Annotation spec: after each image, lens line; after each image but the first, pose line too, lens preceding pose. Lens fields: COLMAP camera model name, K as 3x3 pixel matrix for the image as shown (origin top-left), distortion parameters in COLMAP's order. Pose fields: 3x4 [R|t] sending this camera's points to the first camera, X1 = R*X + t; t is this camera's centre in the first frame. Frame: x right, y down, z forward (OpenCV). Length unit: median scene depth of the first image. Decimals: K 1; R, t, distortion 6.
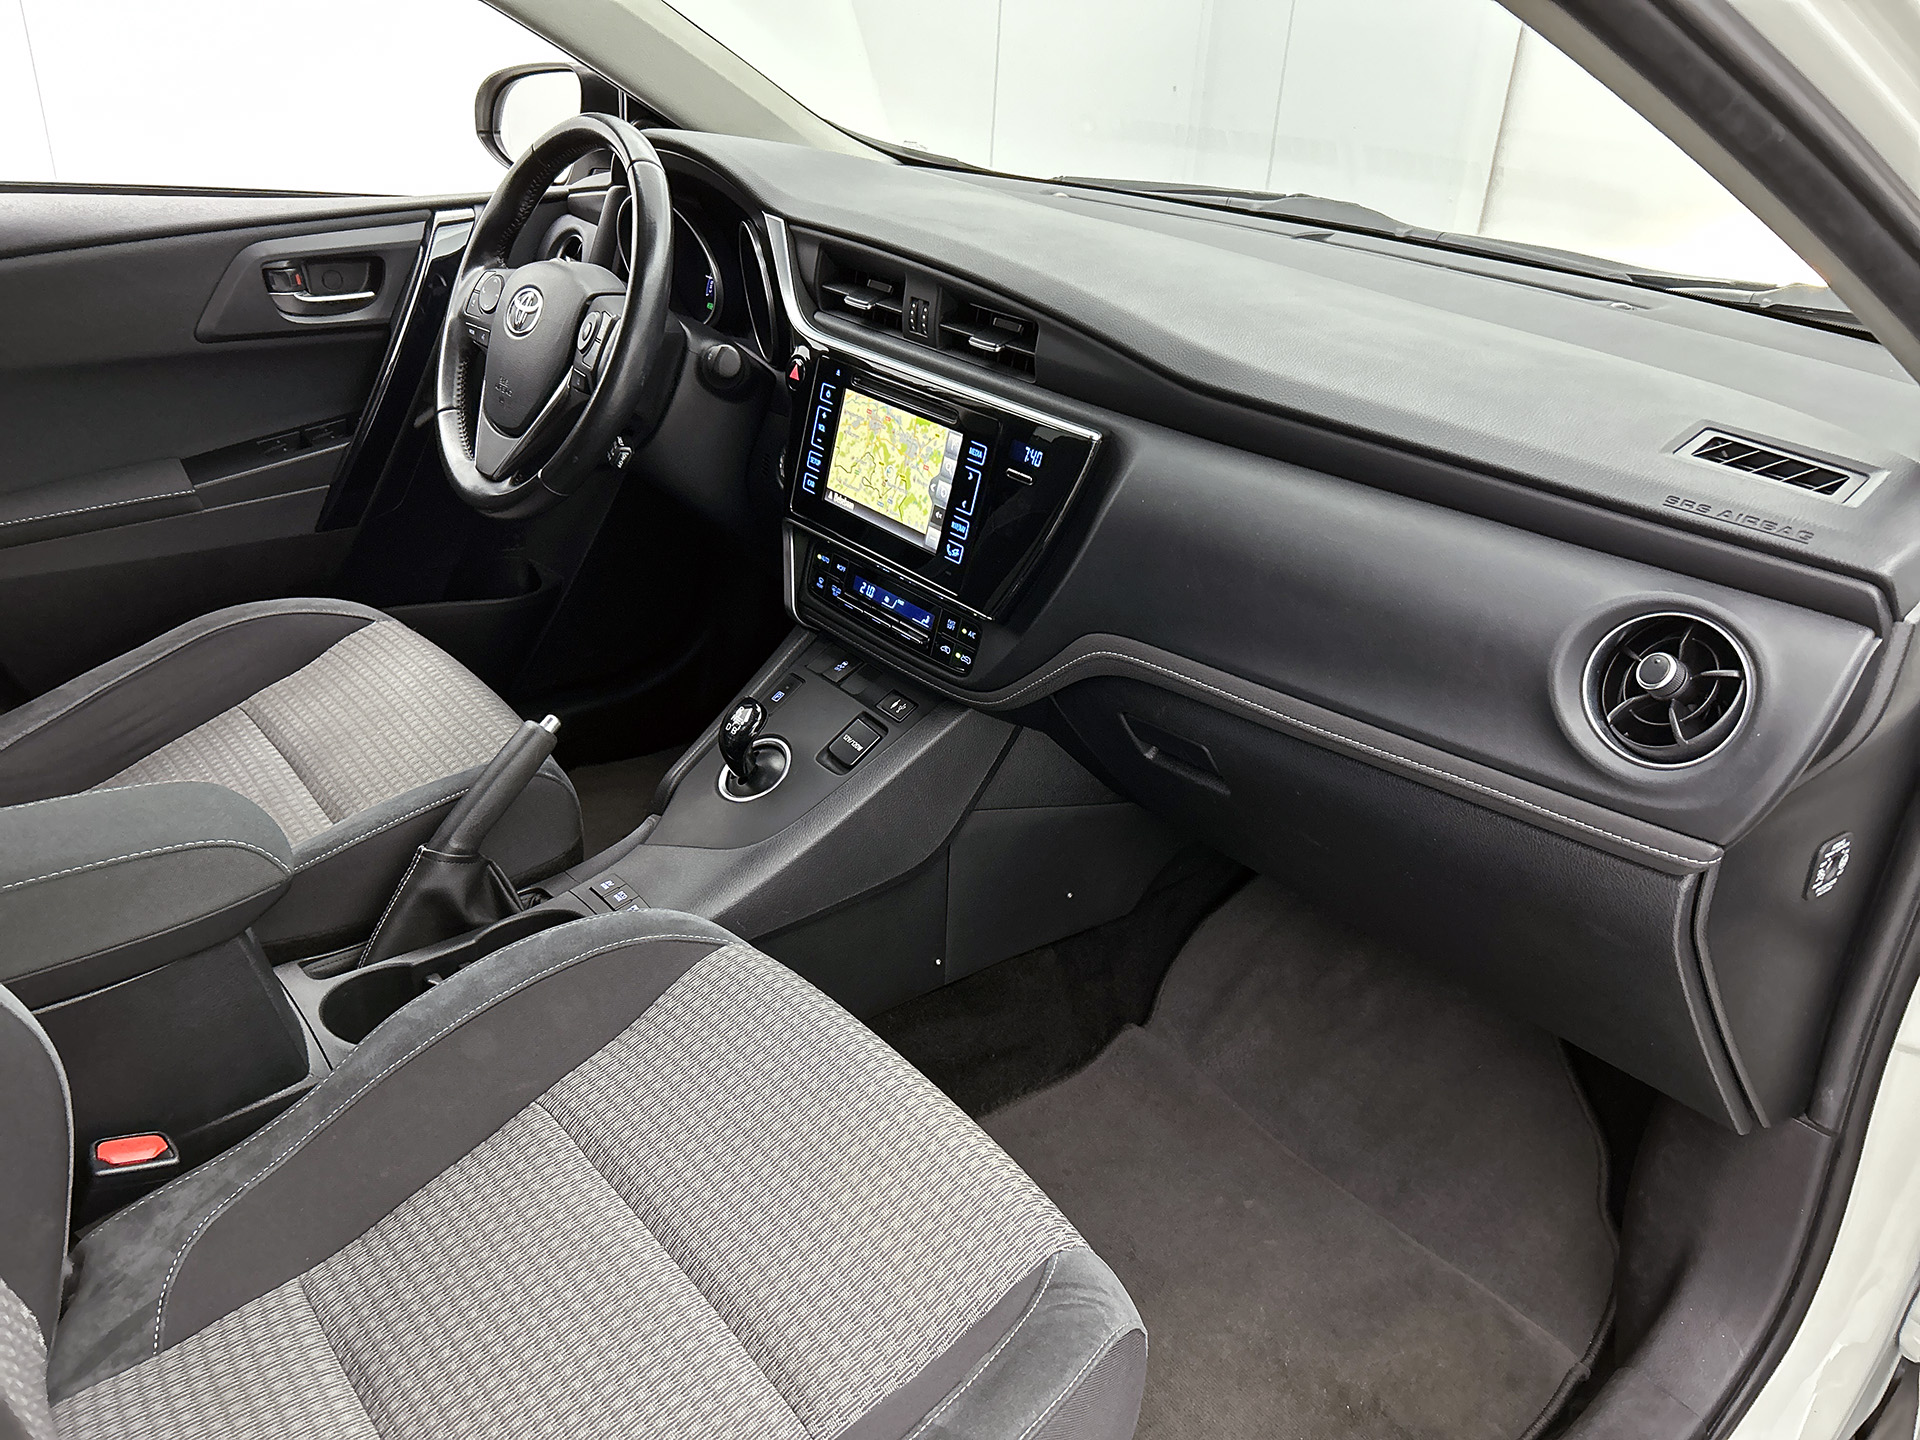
lens RADIAL K [[1436.8, 0, 957.1], [0, 1436.8, 730.6], [0, 0, 1]] dist [0.077806, -0.095628]
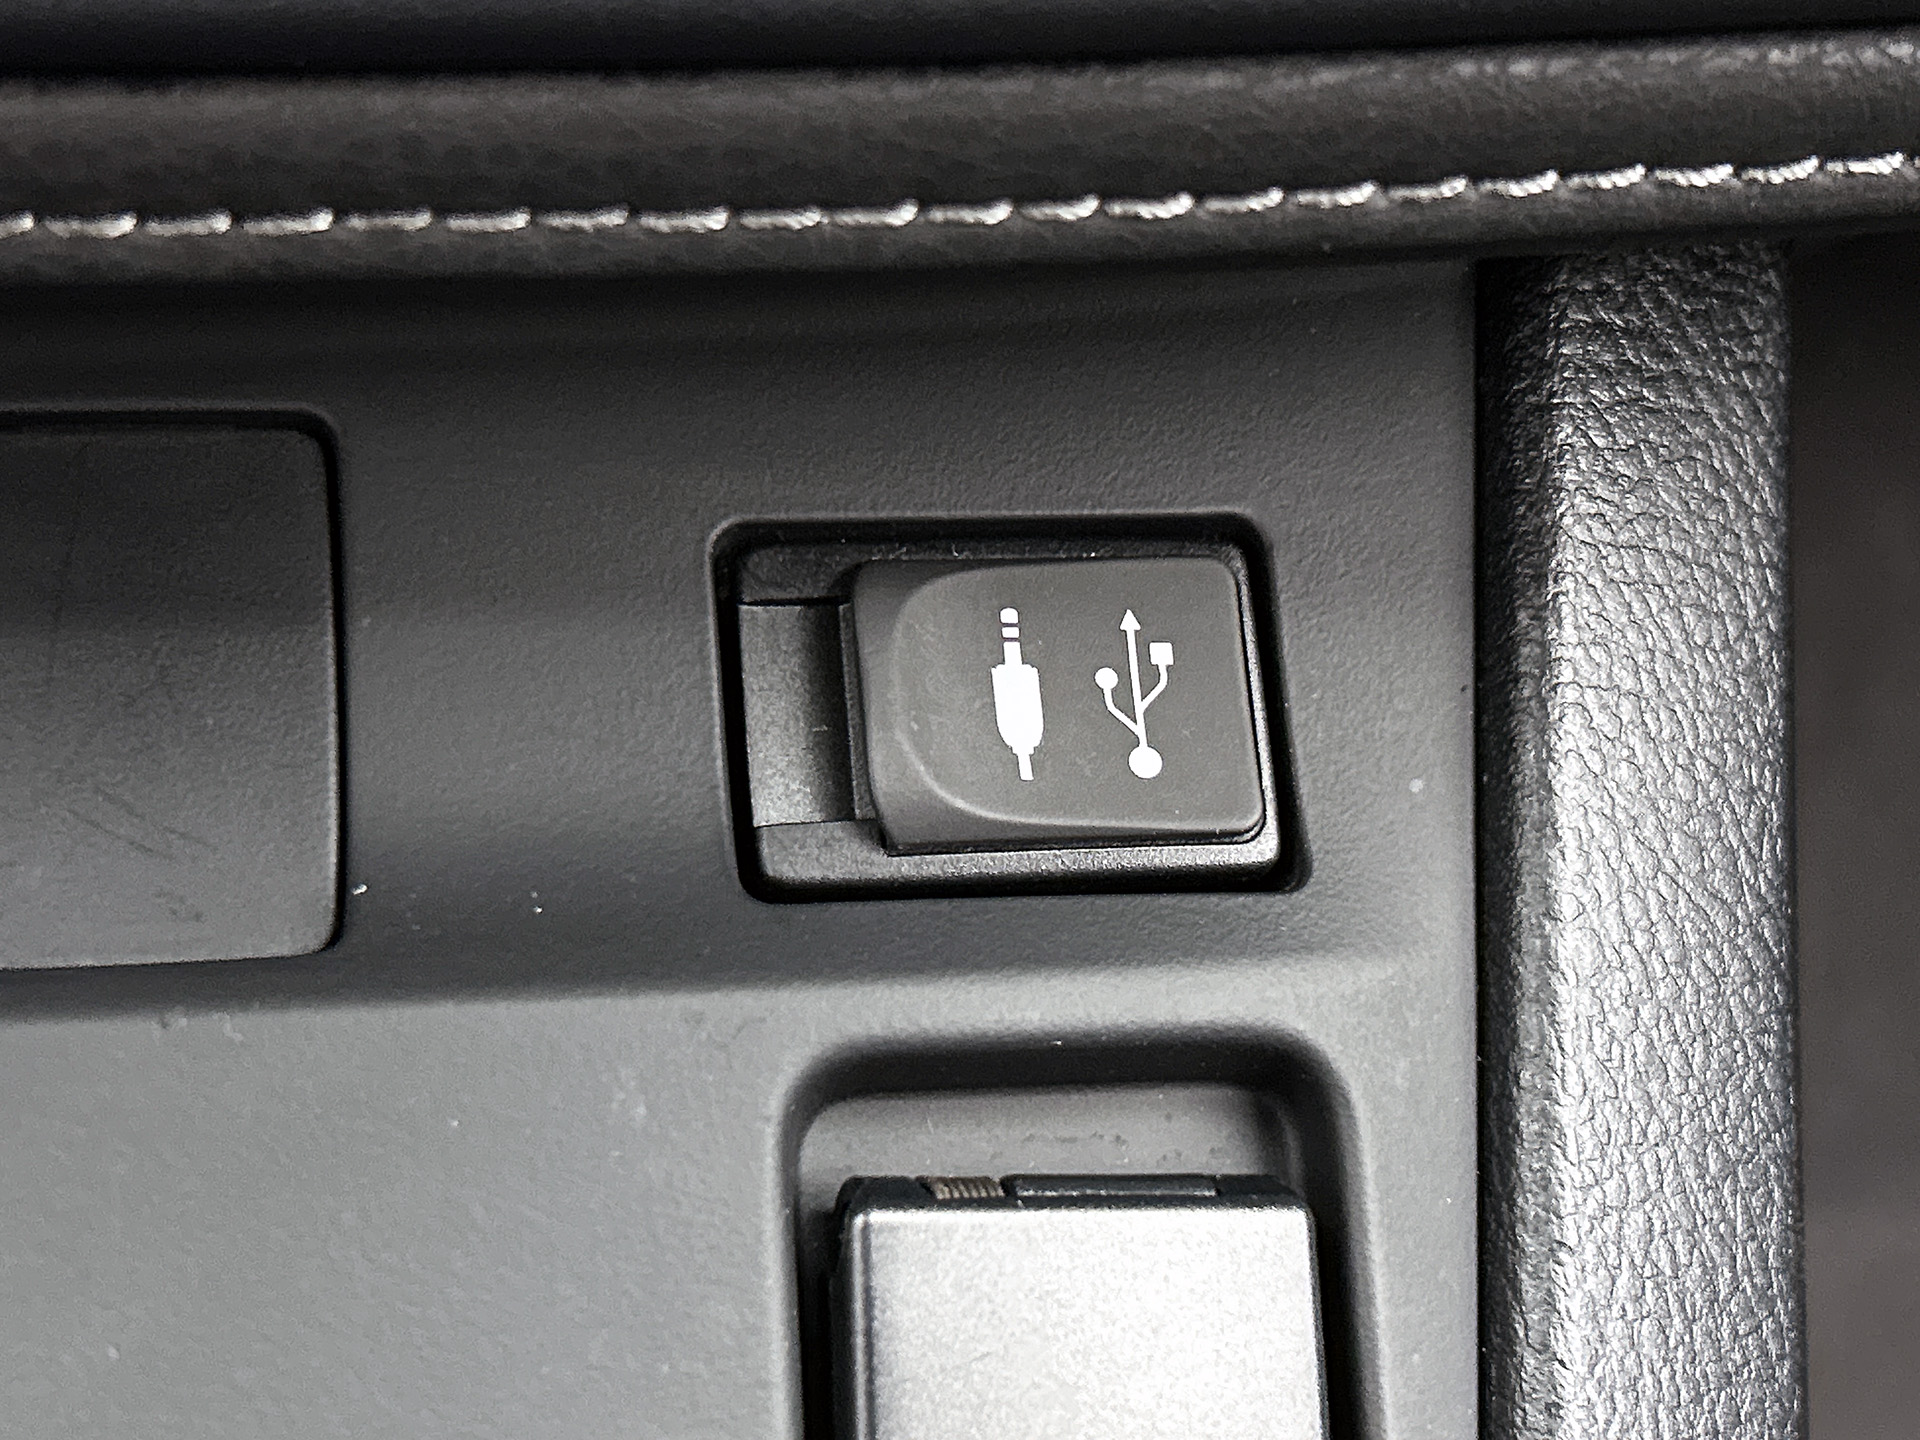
lens RADIAL K [[3000.6, 0, 960.0], [0, 3000.6, 720.0], [0, 0, 1]] dist [0.019396, -0.036119]
pose [[0.549680, -0.591018, 0.590381, -0.142279], [0.362138, 0.805453, 0.469150, -0.094343], [-0.752800, -0.044084, 0.656771, 0.965563]]
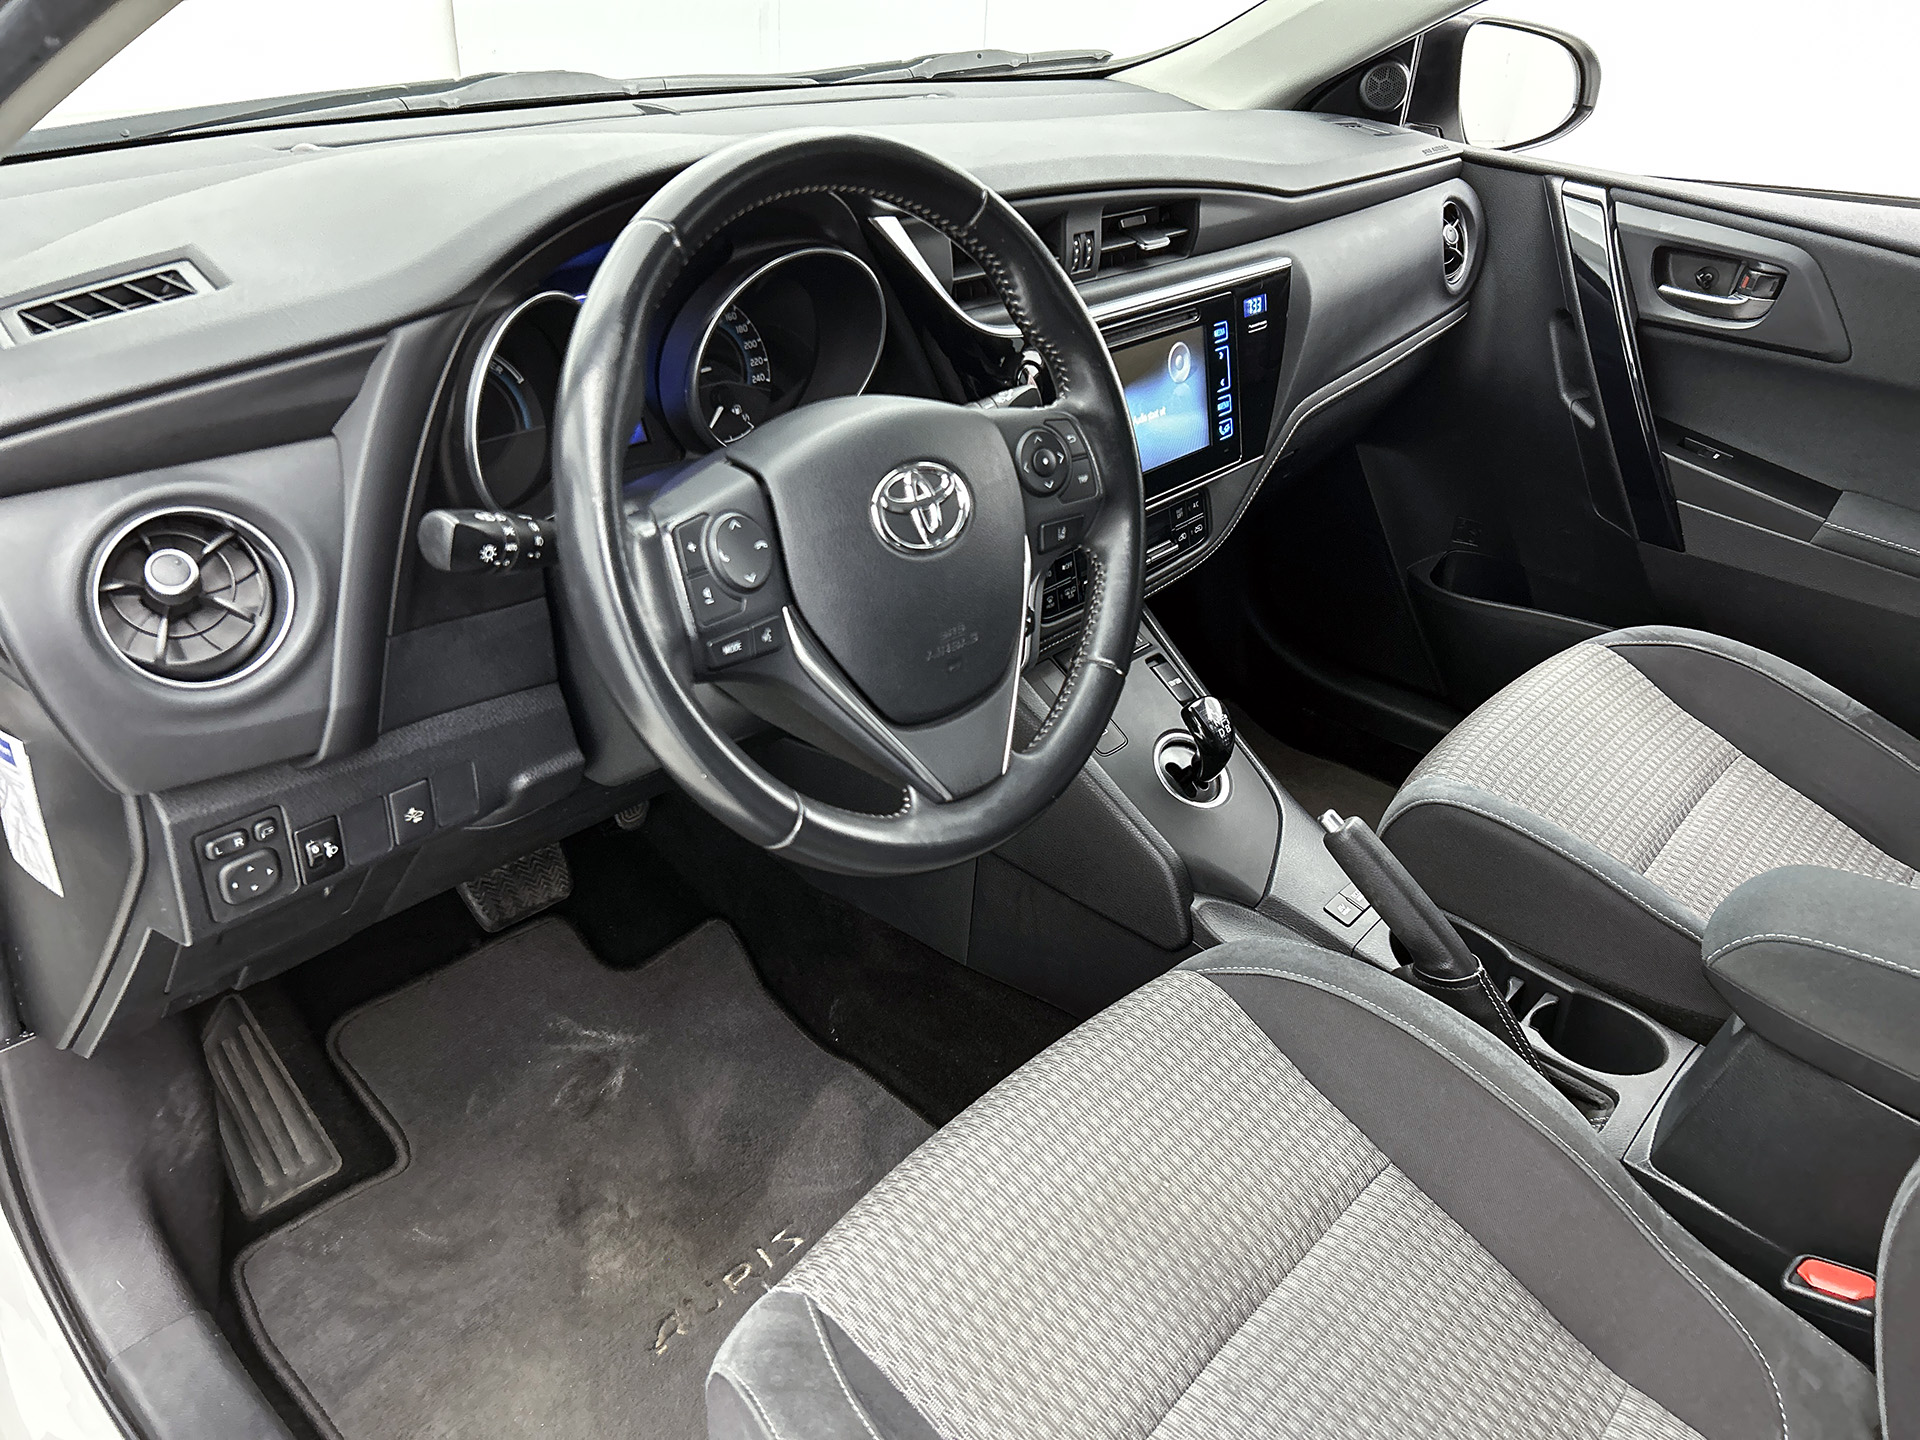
lens RADIAL K [[1470.2, 0, 960.0], [0, 1470.2, 720.0], [0, 0, 1]] dist [-0.001530, -0.006141]
pose [[-0.161888, -0.546968, 0.821352, -0.921410], [0.395376, 0.726652, 0.561832, -0.617783], [-0.904140, 0.415697, 0.098622, 1.099799]]
